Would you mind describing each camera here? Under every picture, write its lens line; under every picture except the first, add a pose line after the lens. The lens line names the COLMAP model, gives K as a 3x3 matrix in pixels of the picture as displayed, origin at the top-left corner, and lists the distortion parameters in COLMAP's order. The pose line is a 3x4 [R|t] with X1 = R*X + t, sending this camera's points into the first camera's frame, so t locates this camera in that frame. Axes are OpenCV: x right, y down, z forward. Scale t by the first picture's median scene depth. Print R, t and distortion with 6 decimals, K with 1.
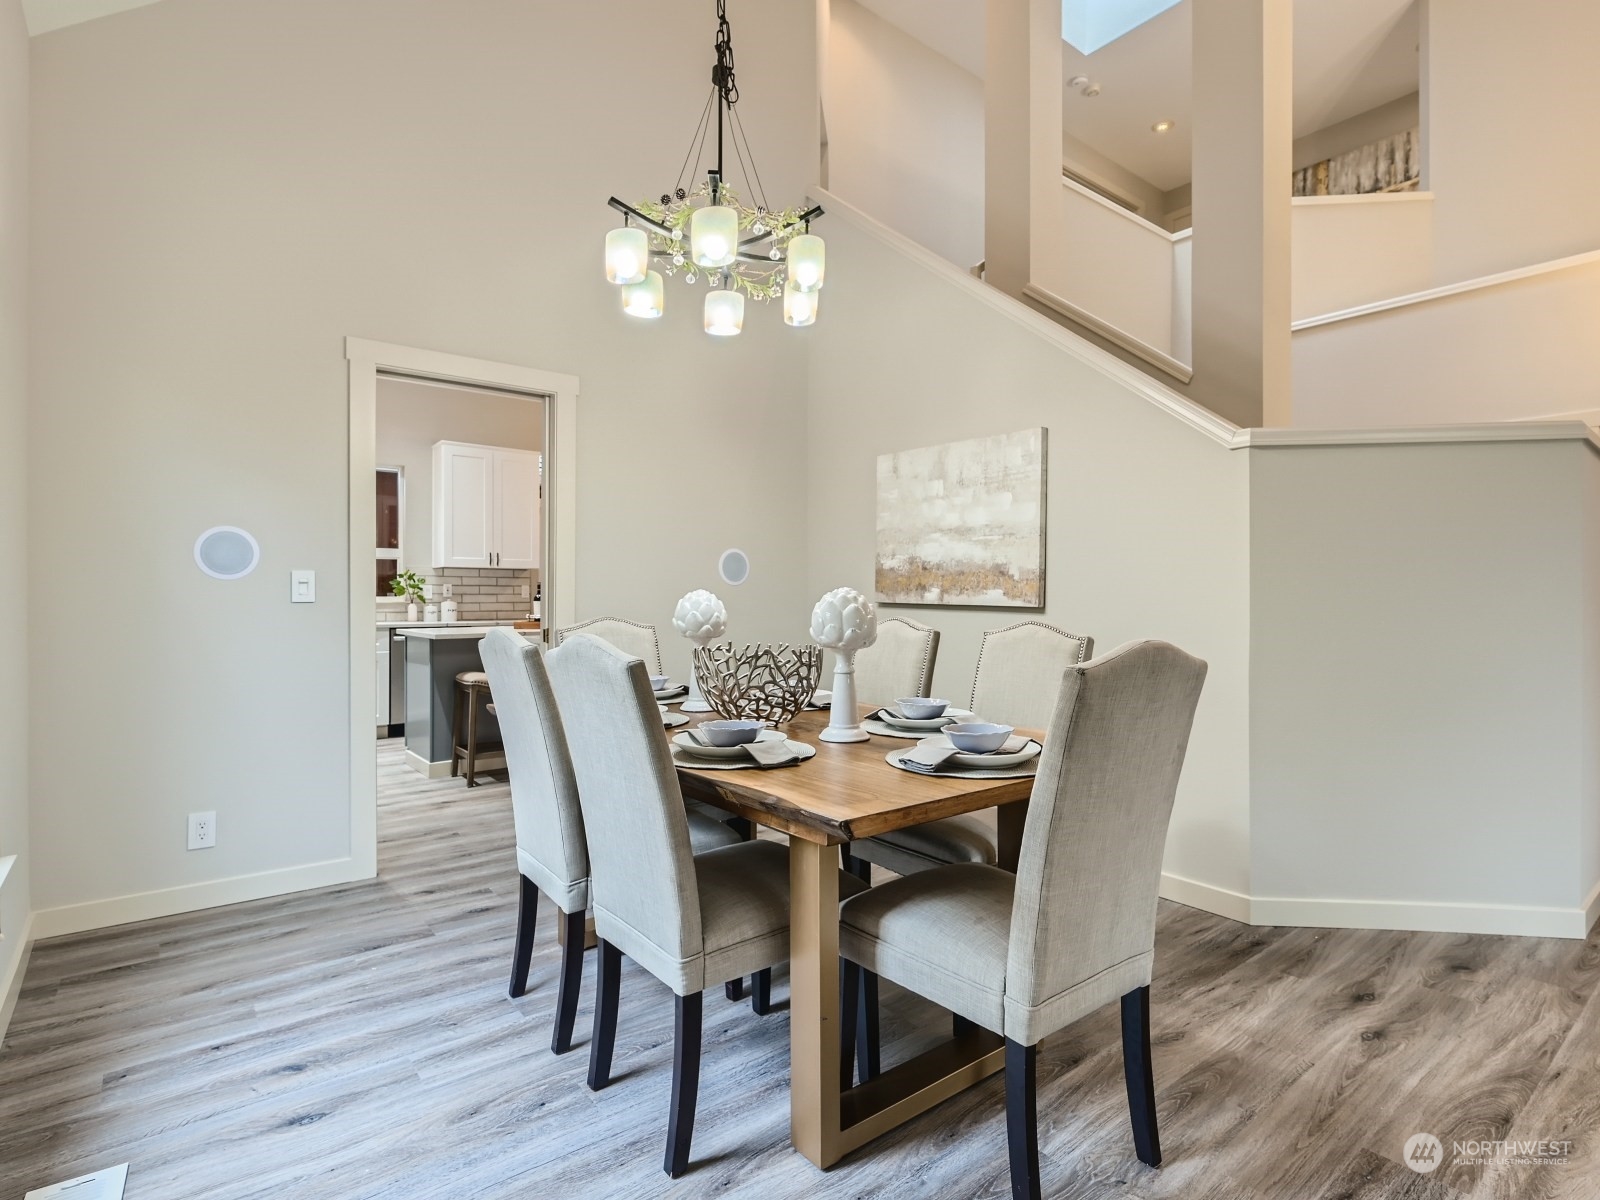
lens RADIAL K [[828.5, 0, 809.9], [0, 828.5, 579.8], [0, 0, 1]] dist [0.000594, -0.000324]
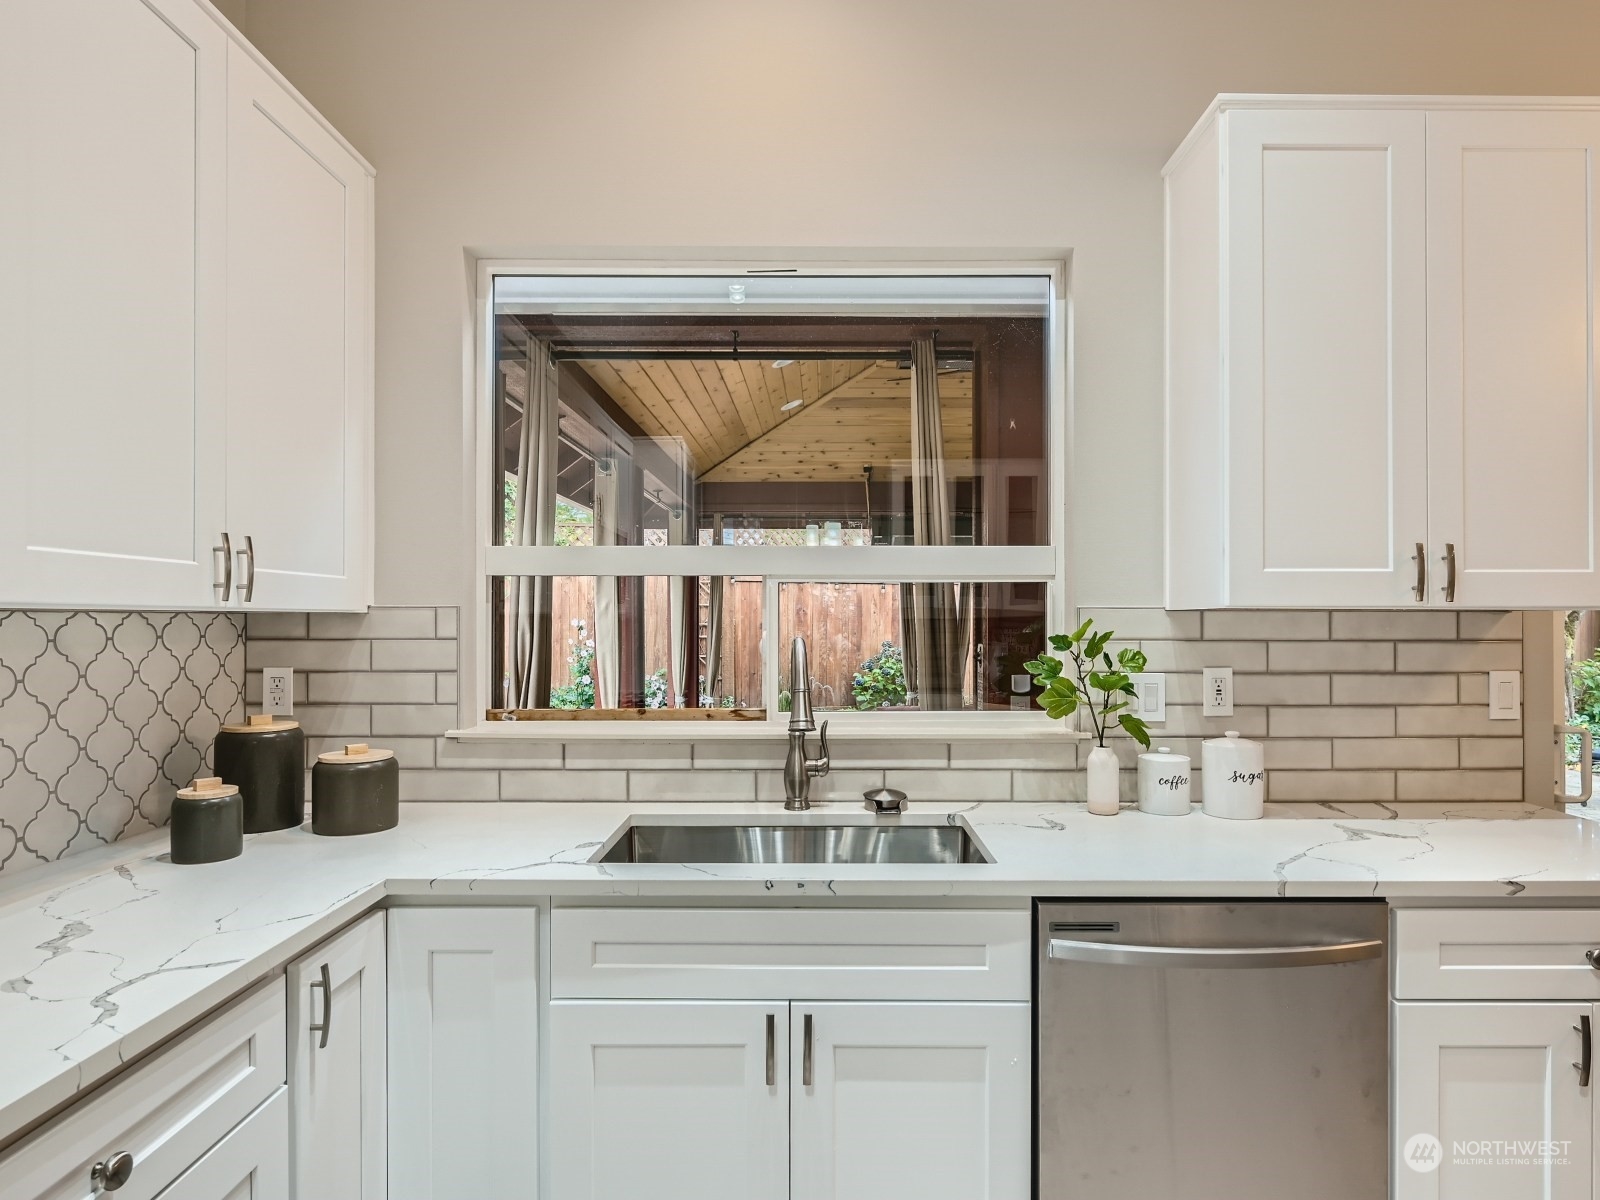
lens RADIAL K [[964.6, 0, 800.0], [0, 964.6, 600.0], [0, 0, 1]] dist [0.001479, 0.000363]
pose [[0.772297, -0.012244, -0.635143, -0.349920], [0.008882, 0.999925, -0.008477, -0.016331], [0.635199, 0.000906, 0.772348, 0.683830]]
